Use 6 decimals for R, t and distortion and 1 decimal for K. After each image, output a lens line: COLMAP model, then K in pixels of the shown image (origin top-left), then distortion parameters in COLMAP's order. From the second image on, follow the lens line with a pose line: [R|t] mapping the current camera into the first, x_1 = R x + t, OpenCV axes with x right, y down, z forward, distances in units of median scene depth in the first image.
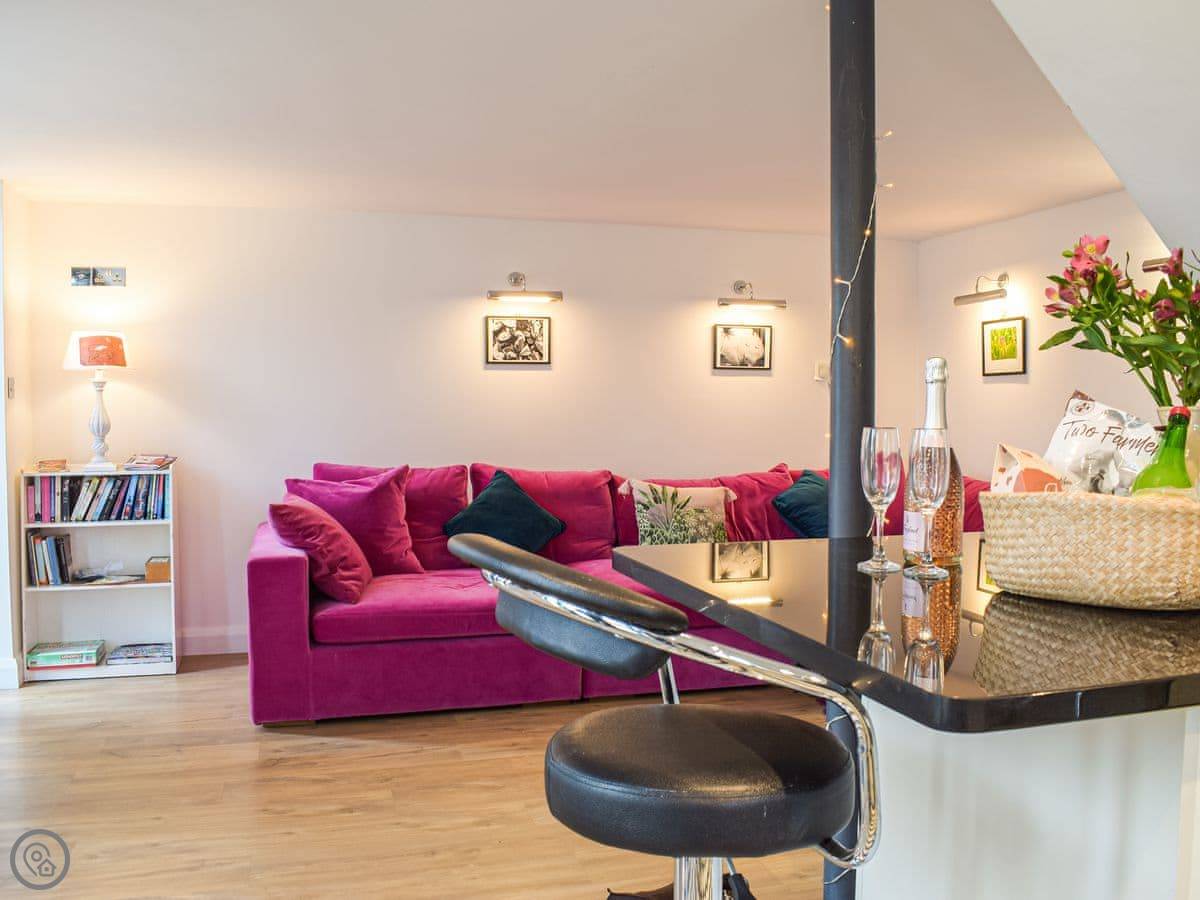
lens RADIAL K [[1097.9, 0, 600.8], [0, 1097.9, 449.7], [0, 0, 1]] dist [-0.069625, 0.000000]
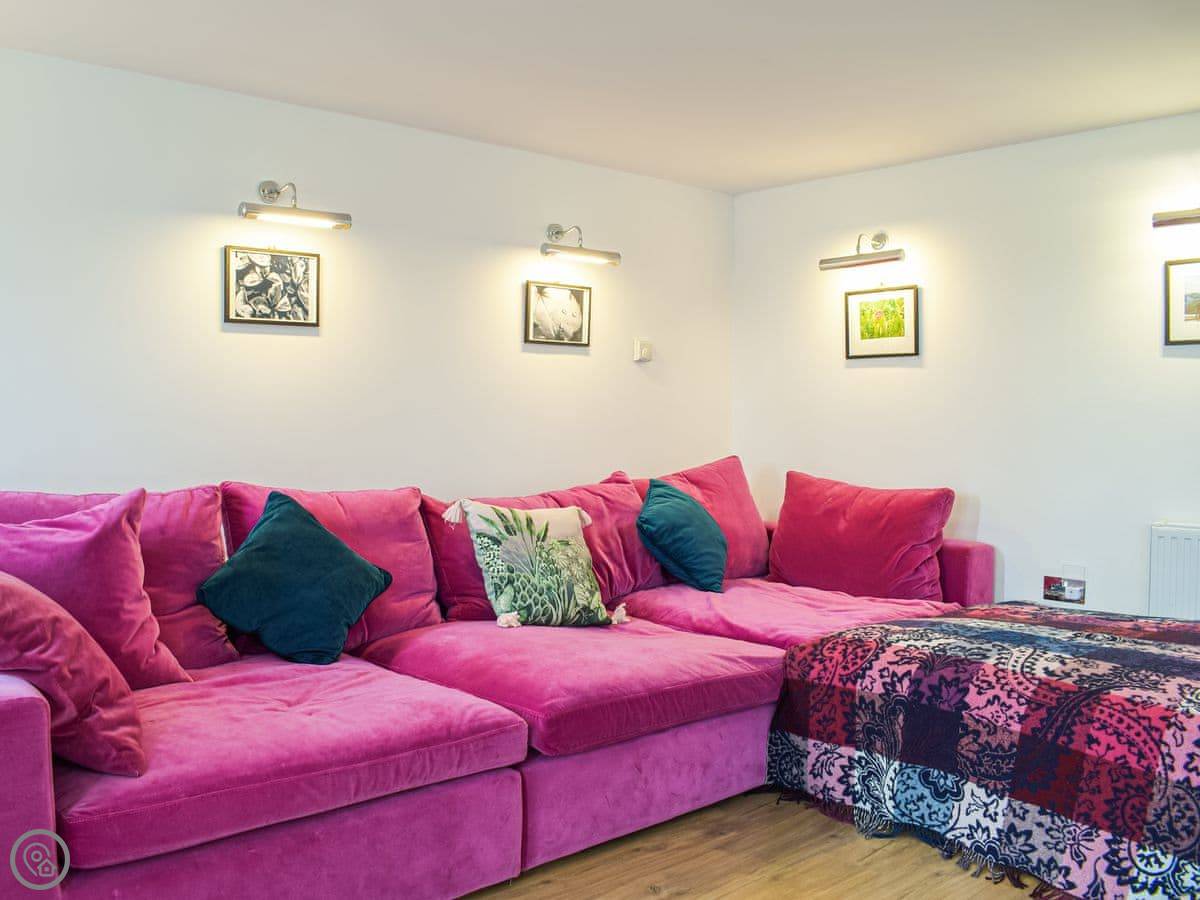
lens RADIAL K [[1097.9, 0, 564.8], [0, 1097.9, 448.9], [0, 0, 1]] dist [-0.069625, 0.000000]
pose [[0.909114, -0.012603, 0.416356, -0.190016], [0.014227, 0.999898, -0.000798, -0.002770], [-0.416303, 0.006649, 0.909201, 0.358284]]
